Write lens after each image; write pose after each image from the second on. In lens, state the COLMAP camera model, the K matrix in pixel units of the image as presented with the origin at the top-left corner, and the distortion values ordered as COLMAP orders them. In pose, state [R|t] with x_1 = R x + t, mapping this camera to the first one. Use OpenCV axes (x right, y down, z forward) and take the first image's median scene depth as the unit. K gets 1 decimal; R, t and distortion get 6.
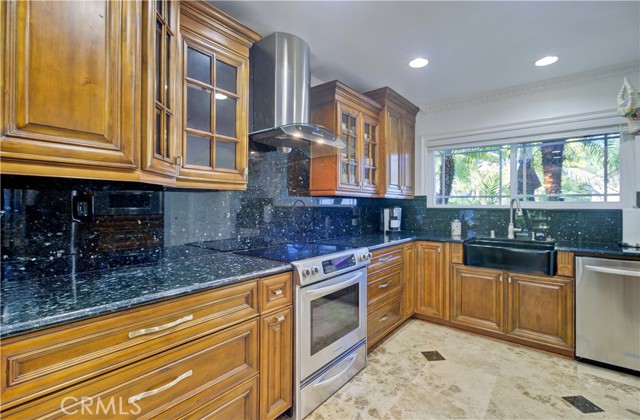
lens RADIAL K [[295.4, 0, 323.0], [0, 295.4, 207.9], [0, 0, 1]] dist [-0.000718, 0.003613]
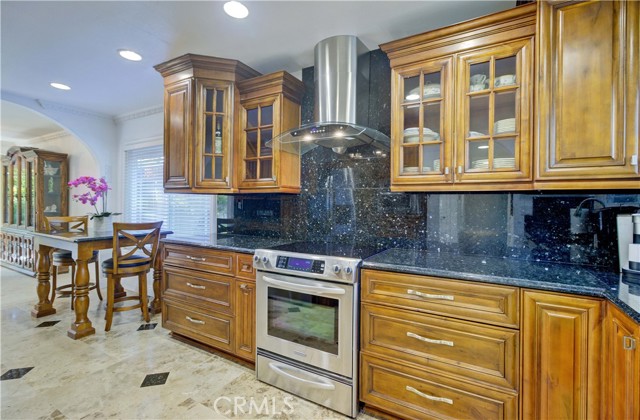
lens RADIAL K [[295.4, 0, 318.2], [0, 295.4, 204.0], [0, 0, 1]] dist [-0.000718, 0.003613]
pose [[0.142604, 0.002866, -0.989776, 0.742538], [-0.017390, 0.999849, 0.000390, -0.005211], [0.989627, 0.017156, 0.142632, 0.679133]]
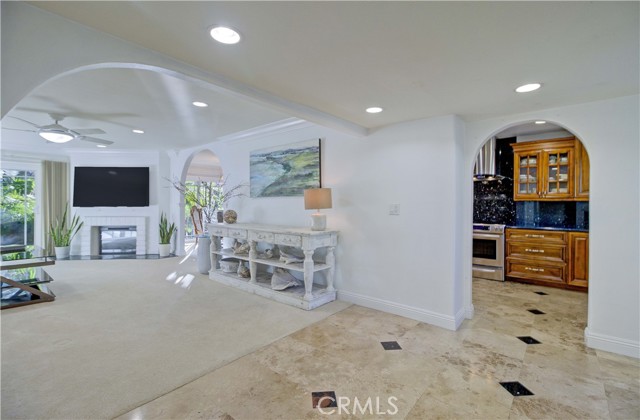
lens RADIAL K [[295.4, 0, 313.7], [0, 295.4, 204.9], [0, 0, 1]] dist [-0.000718, 0.003613]
pose [[-0.039584, 0.007107, -0.999191, 1.981199], [-0.009024, 0.999931, 0.007470, -0.013350], [0.999175, 0.009312, -0.039517, -0.244972]]
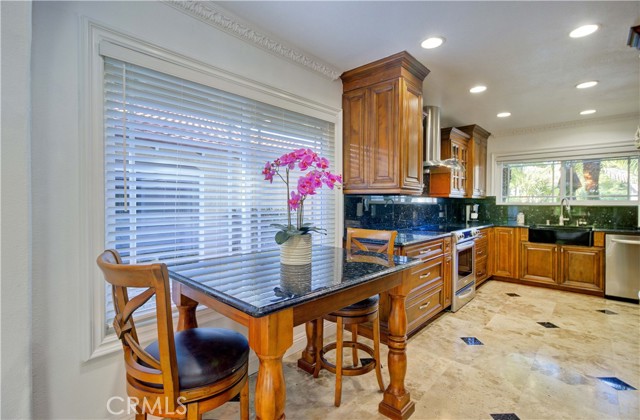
lens RADIAL K [[295.4, 0, 326.5], [0, 295.4, 207.7], [0, 0, 1]] dist [-0.000718, 0.003613]
pose [[0.997416, 0.000949, -0.071840, -0.491745], [-0.000236, 0.999951, 0.009933, 0.000266], [0.071846, -0.009890, 0.997367, -0.641559]]
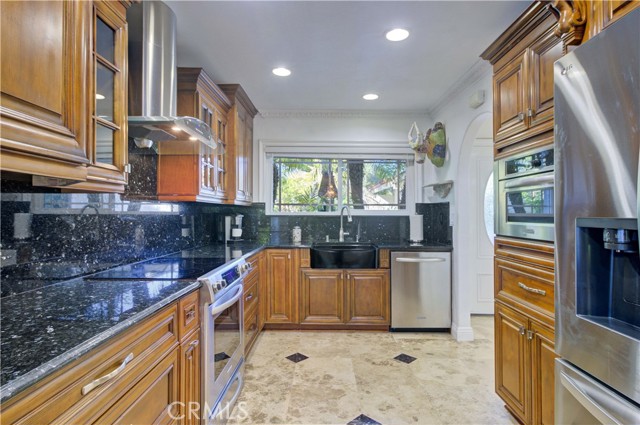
lens RADIAL K [[344.8, 0, 327.7], [0, 344.8, 214.2], [0, 0, 1]] dist [0.011666, 0.001065]
pose [[0.783506, -0.002451, 0.621379, -0.268256], [0.004068, 0.999991, -0.001185, -0.001413], [-0.621371, 0.003457, 0.783509, -0.018806]]
